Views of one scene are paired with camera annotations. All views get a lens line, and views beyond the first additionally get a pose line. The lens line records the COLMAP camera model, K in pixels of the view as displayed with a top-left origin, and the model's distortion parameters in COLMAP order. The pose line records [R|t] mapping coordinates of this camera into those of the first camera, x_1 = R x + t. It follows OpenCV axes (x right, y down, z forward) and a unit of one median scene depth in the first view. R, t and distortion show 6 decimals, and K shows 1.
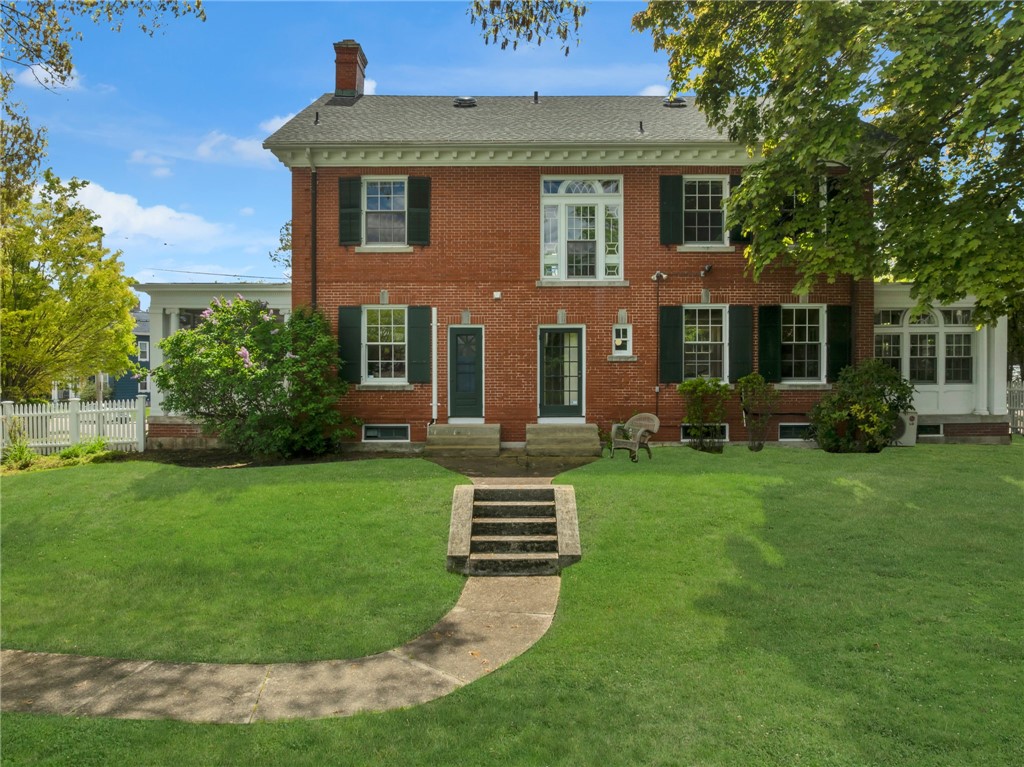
lens RADIAL K [[719.7, 0, 512.0], [0, 719.7, 383.5], [0, 0, 1]] dist [-0.045634, -0.000756]
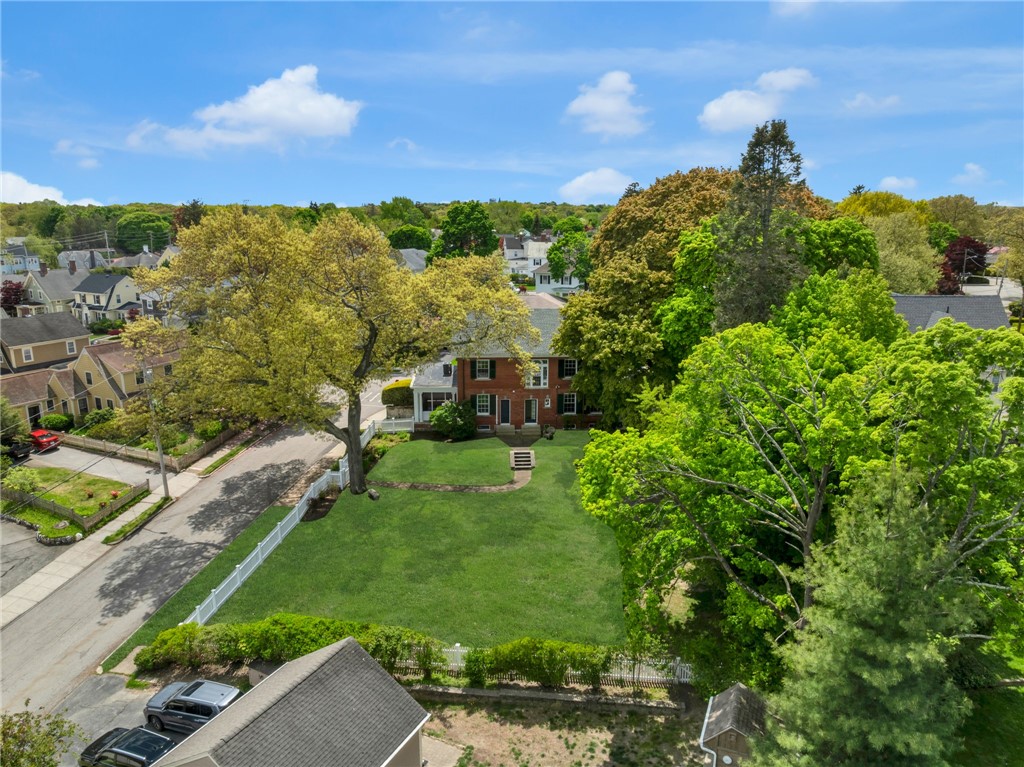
lens RADIAL K [[719.7, 0, 512.0], [0, 719.7, 383.5], [0, 0, 1]] dist [-0.045634, -0.000756]
pose [[0.998431, -0.009097, 0.055259, -0.232928], [-0.003491, 0.974688, 0.223542, -0.986047], [-0.055894, -0.223384, 0.973127, -2.577017]]
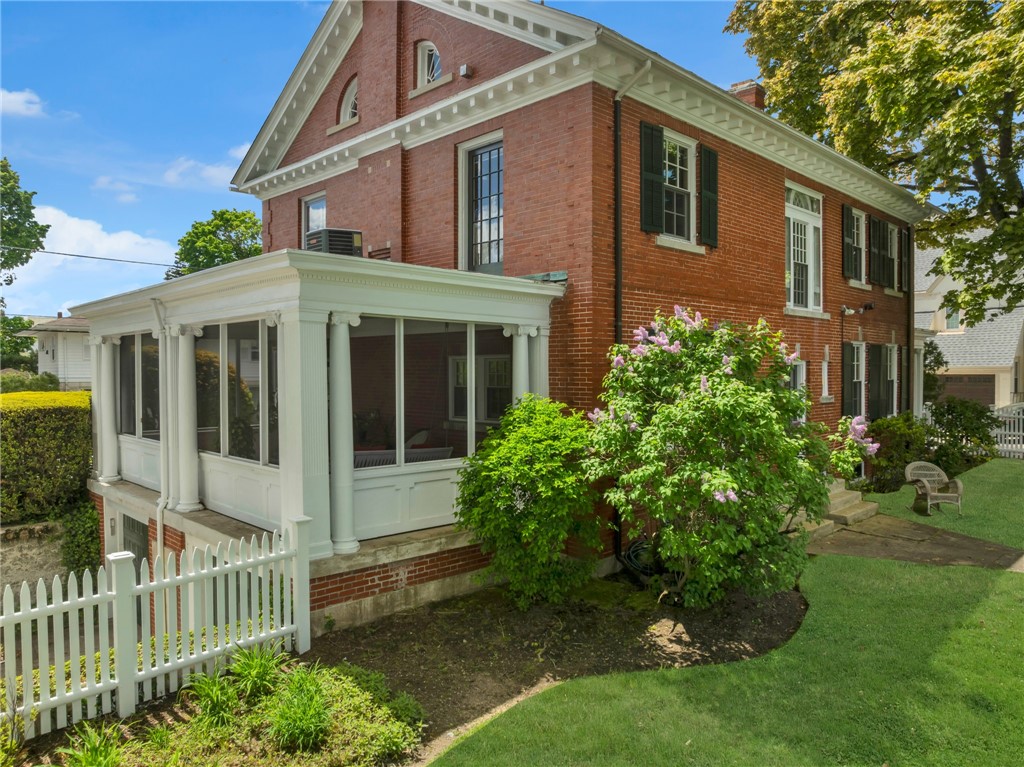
lens RADIAL K [[719.7, 0, 512.0], [0, 719.7, 383.5], [0, 0, 1]] dist [-0.045634, -0.000756]
pose [[0.708995, -0.016798, 0.705014, -0.756856], [0.006569, 0.999830, 0.017217, -0.071729], [-0.705183, -0.007576, 0.708985, 0.638701]]
